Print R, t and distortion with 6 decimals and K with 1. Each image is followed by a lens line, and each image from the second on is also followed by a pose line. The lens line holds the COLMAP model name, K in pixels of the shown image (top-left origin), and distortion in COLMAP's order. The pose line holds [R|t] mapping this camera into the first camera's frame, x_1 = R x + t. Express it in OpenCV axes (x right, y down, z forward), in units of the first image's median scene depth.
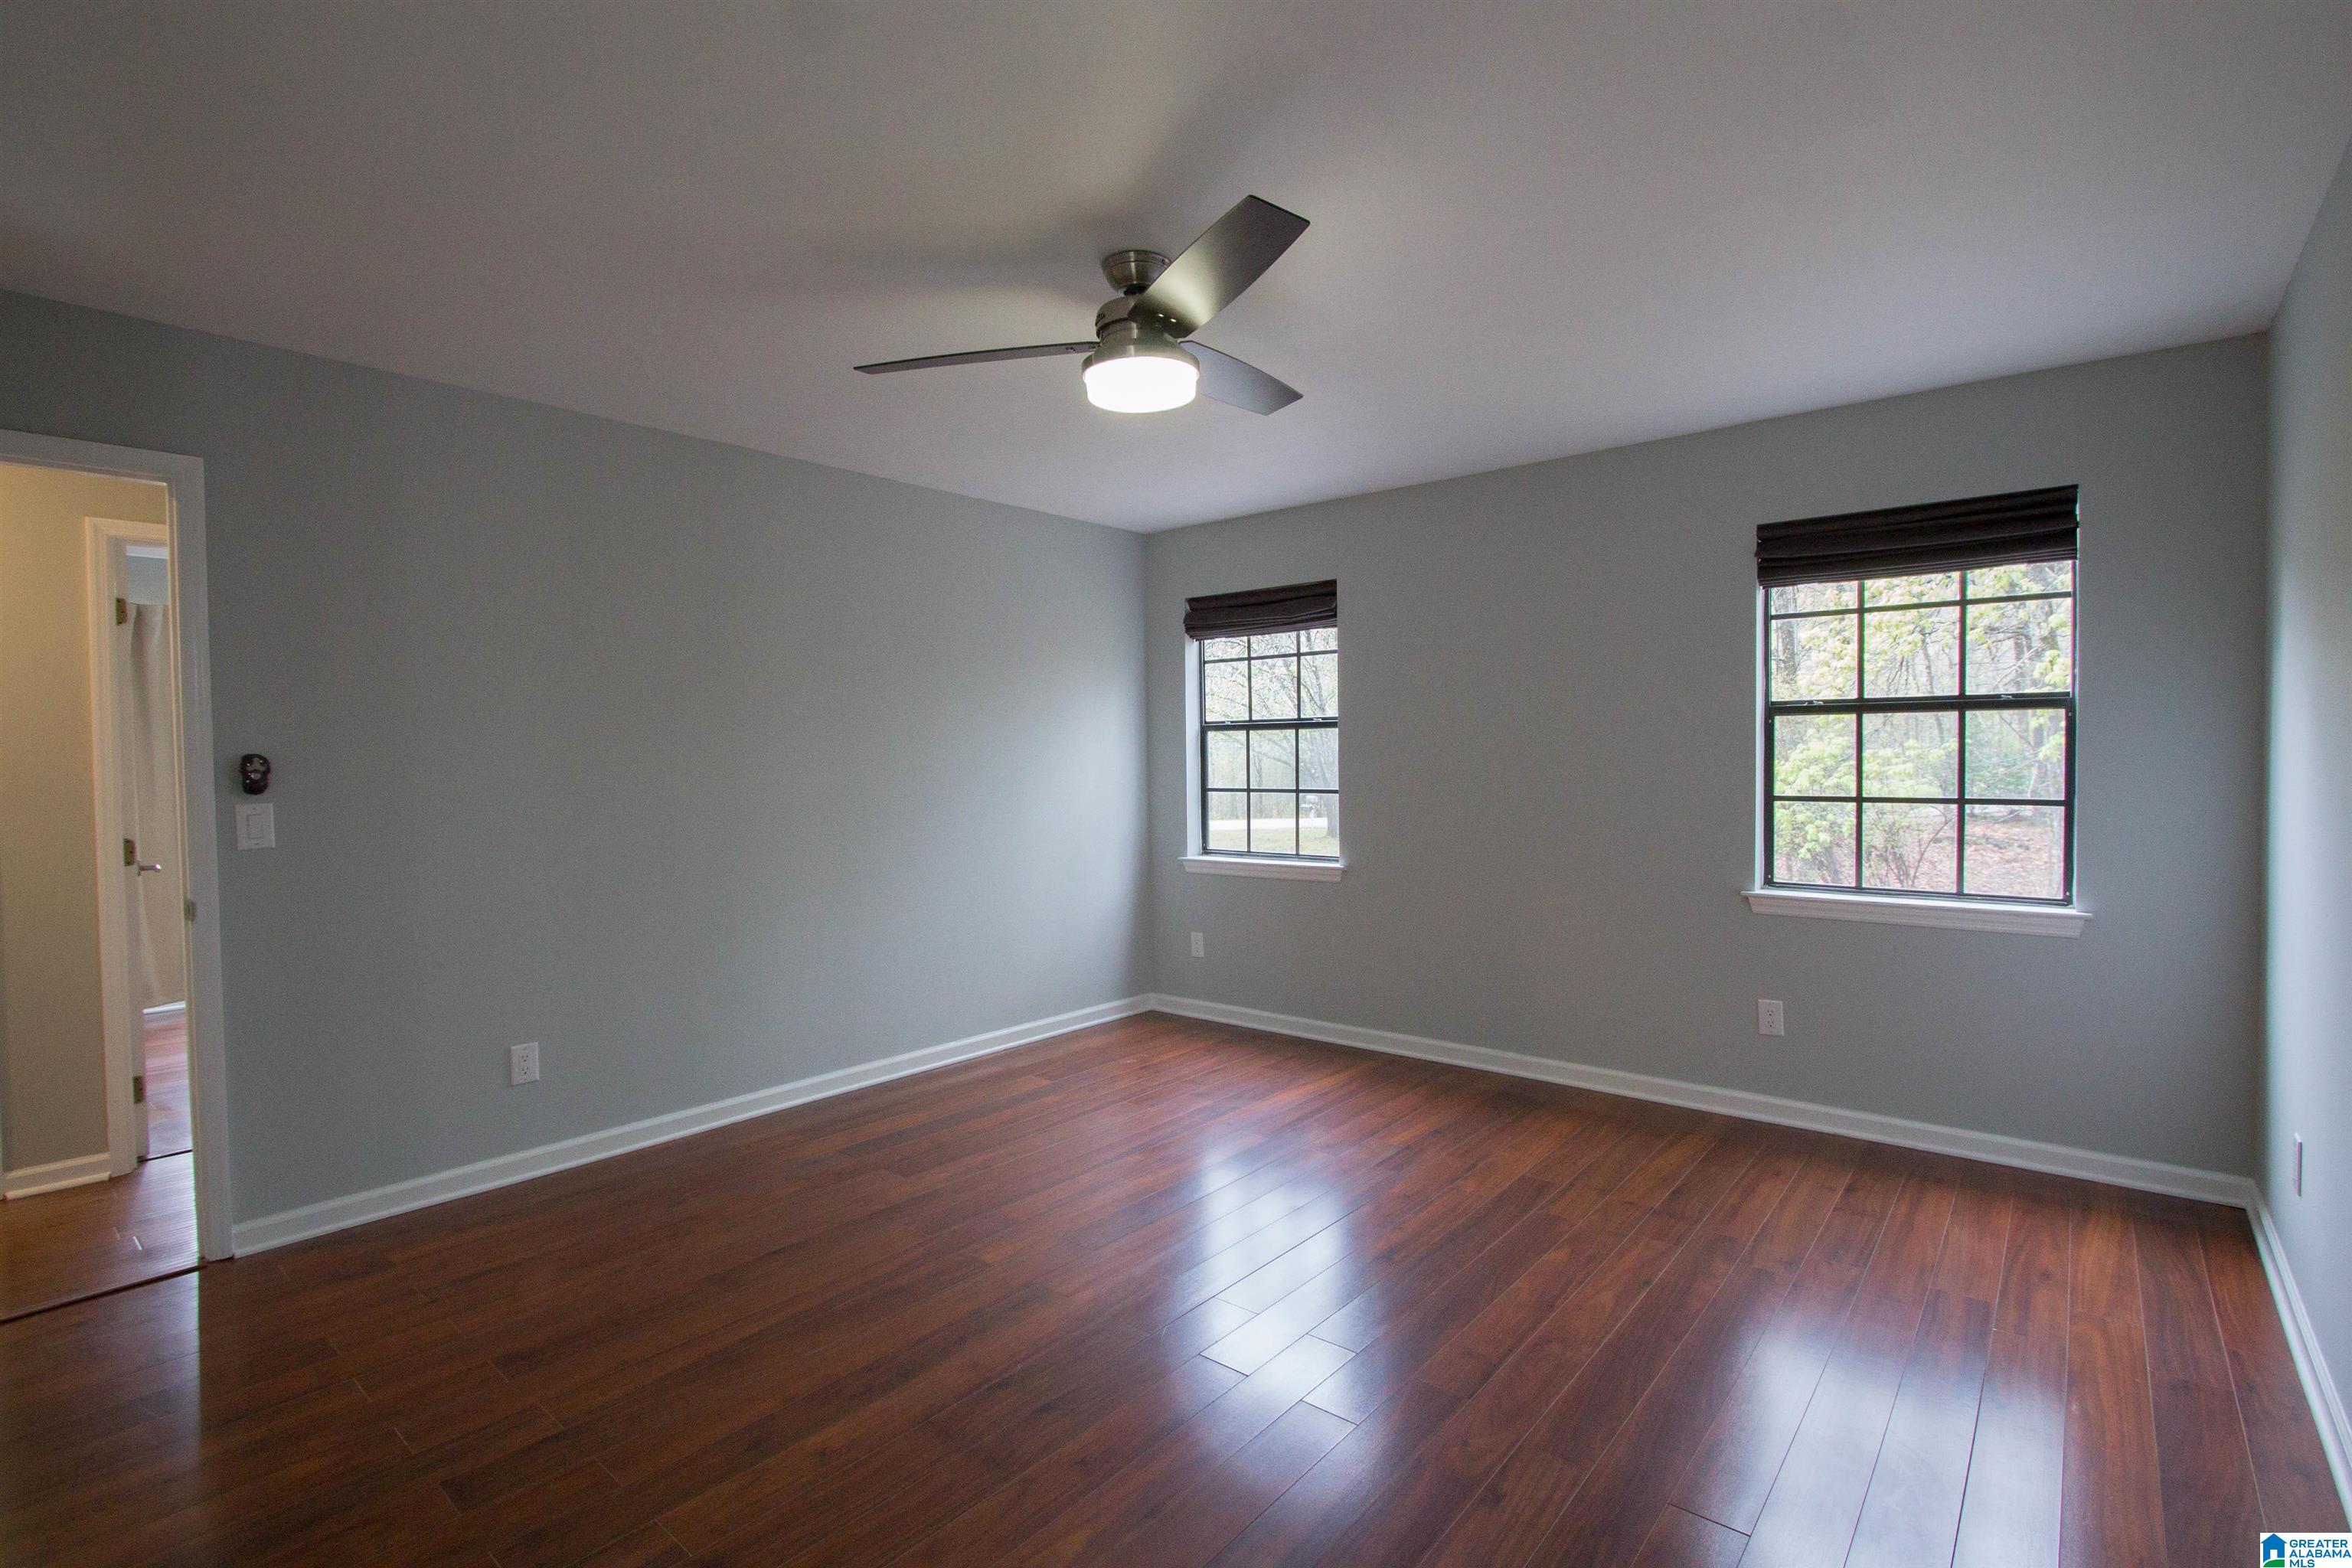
lens RADIAL K [[1094.9, 0, 1187.2], [0, 1094.9, 779.6], [0, 0, 1]] dist [-0.021406, 0.004882]
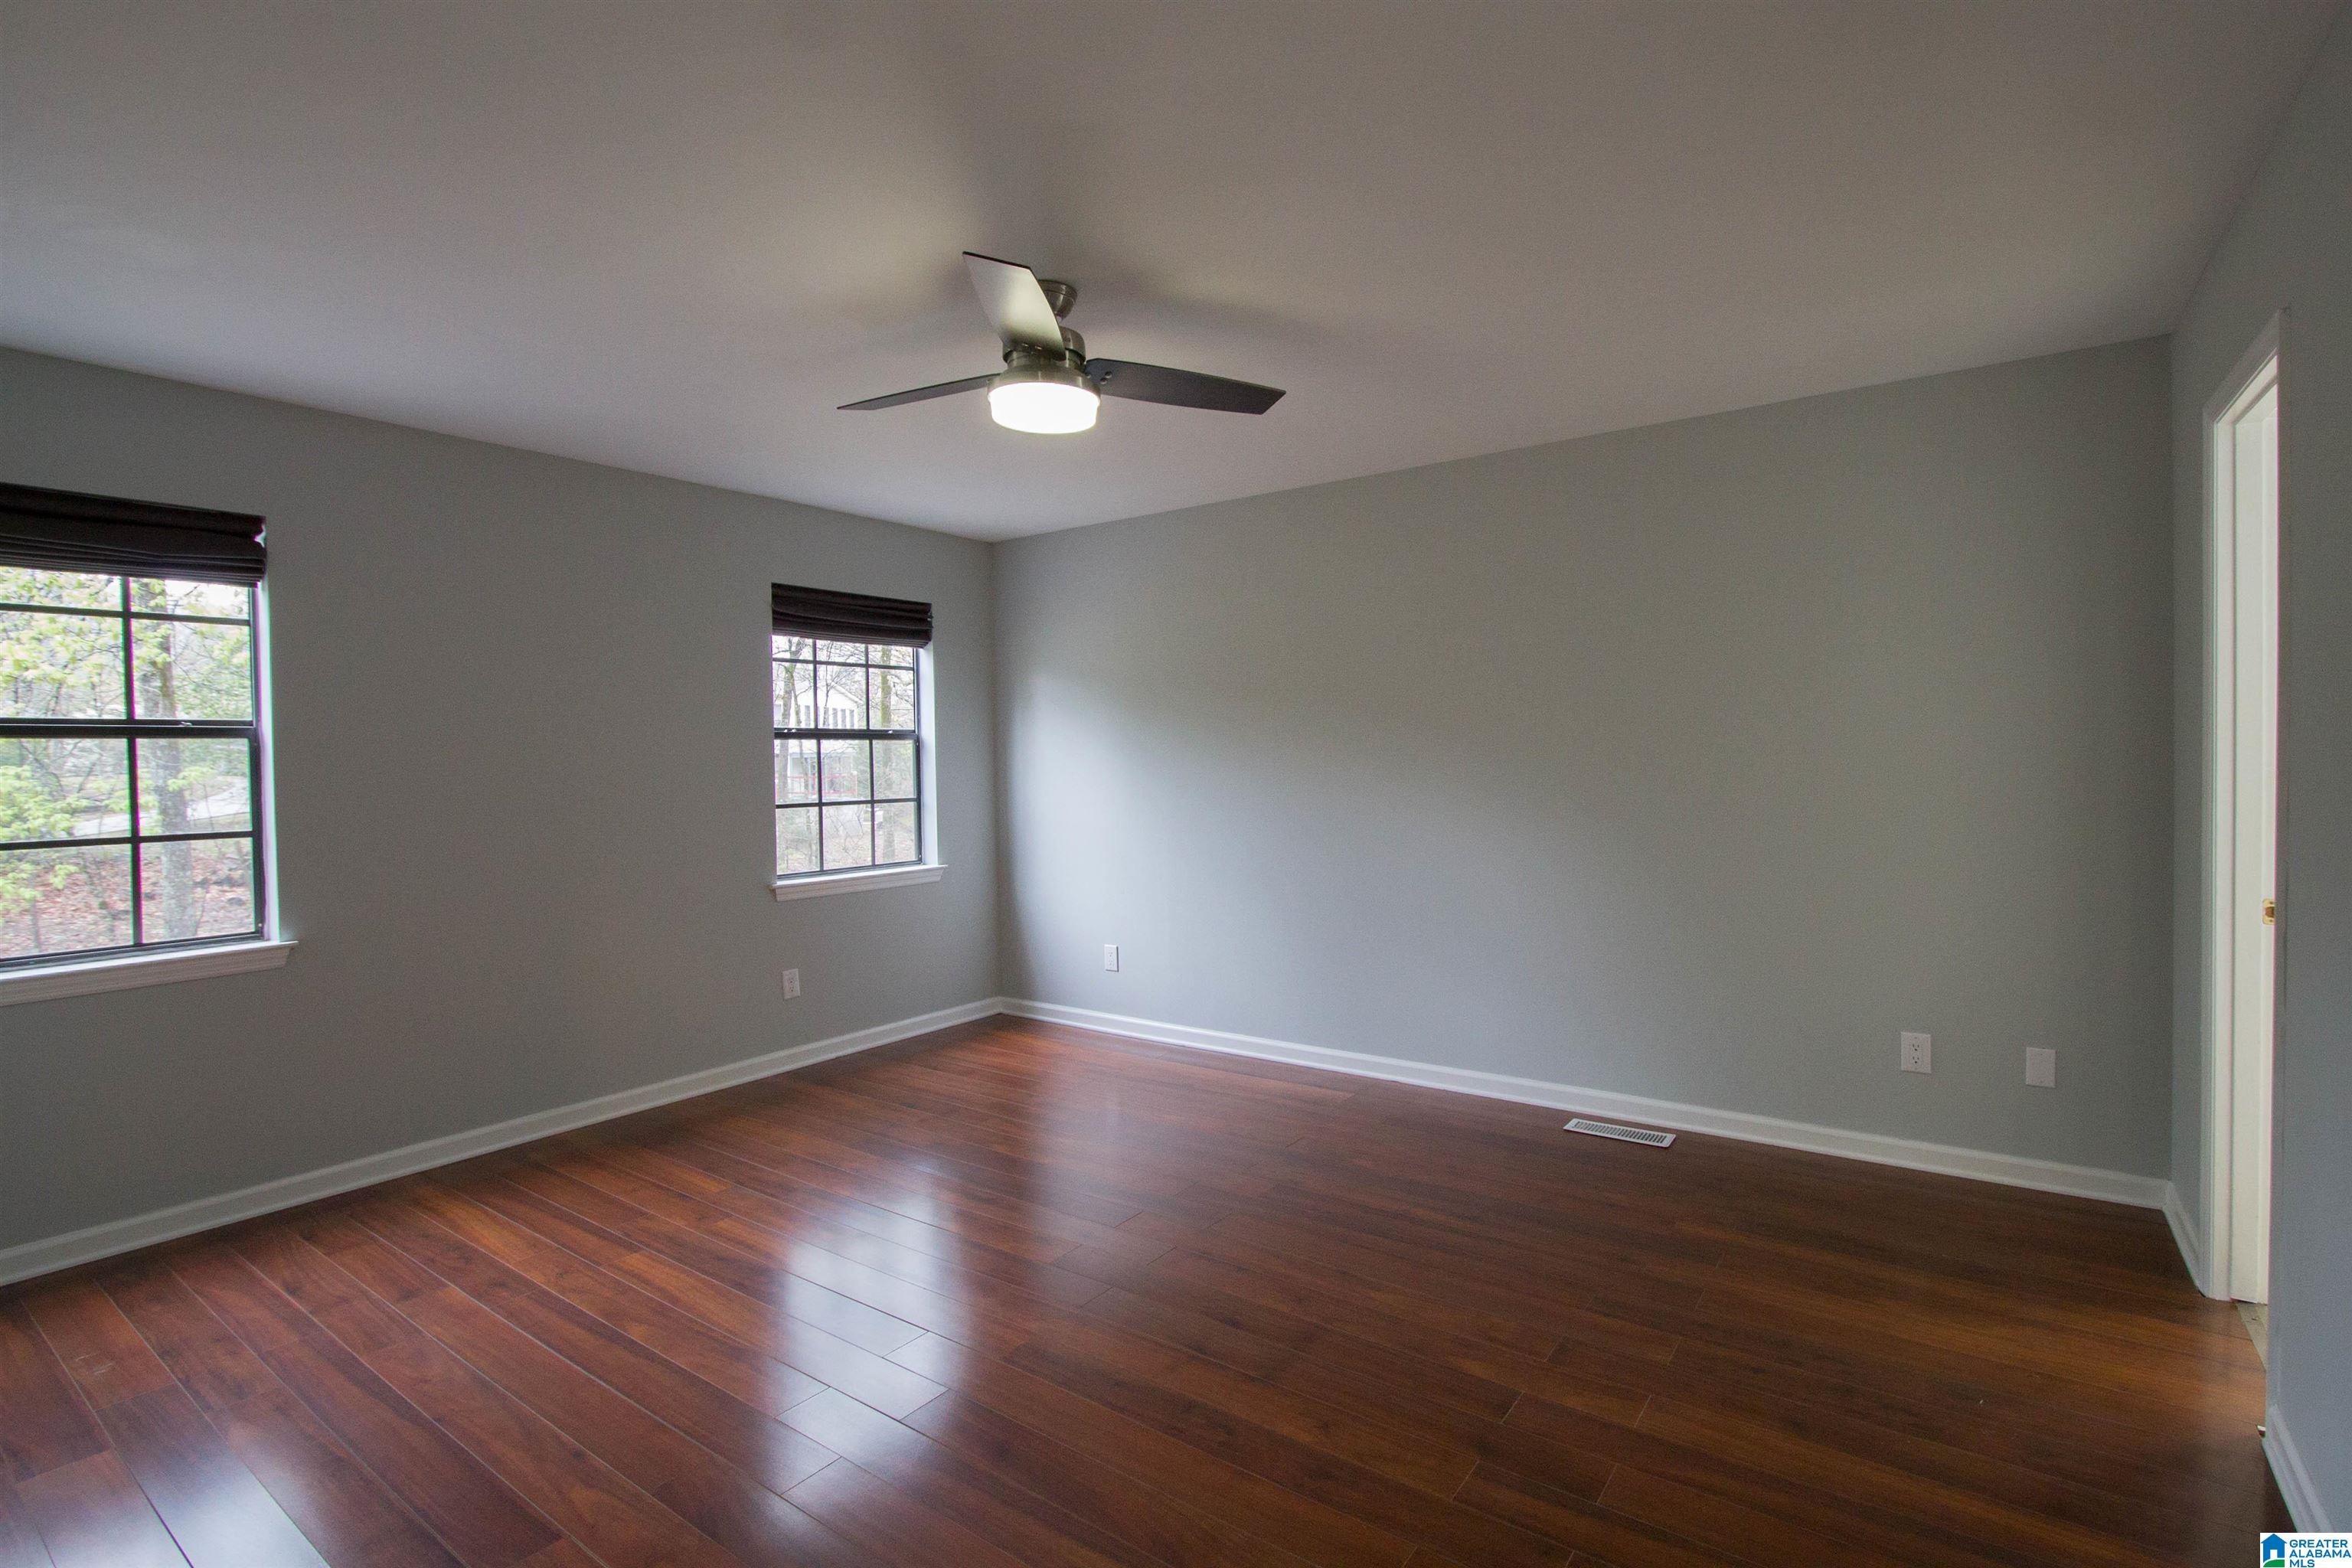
lens RADIAL K [[1094.9, 0, 1187.2], [0, 1094.9, 779.6], [0, 0, 1]] dist [-0.021406, 0.004882]
pose [[-0.070848, -0.006452, 0.997466, -0.762234], [0.040830, 0.999122, 0.009363, -0.006100], [-0.996651, 0.041390, -0.070523, 0.660979]]
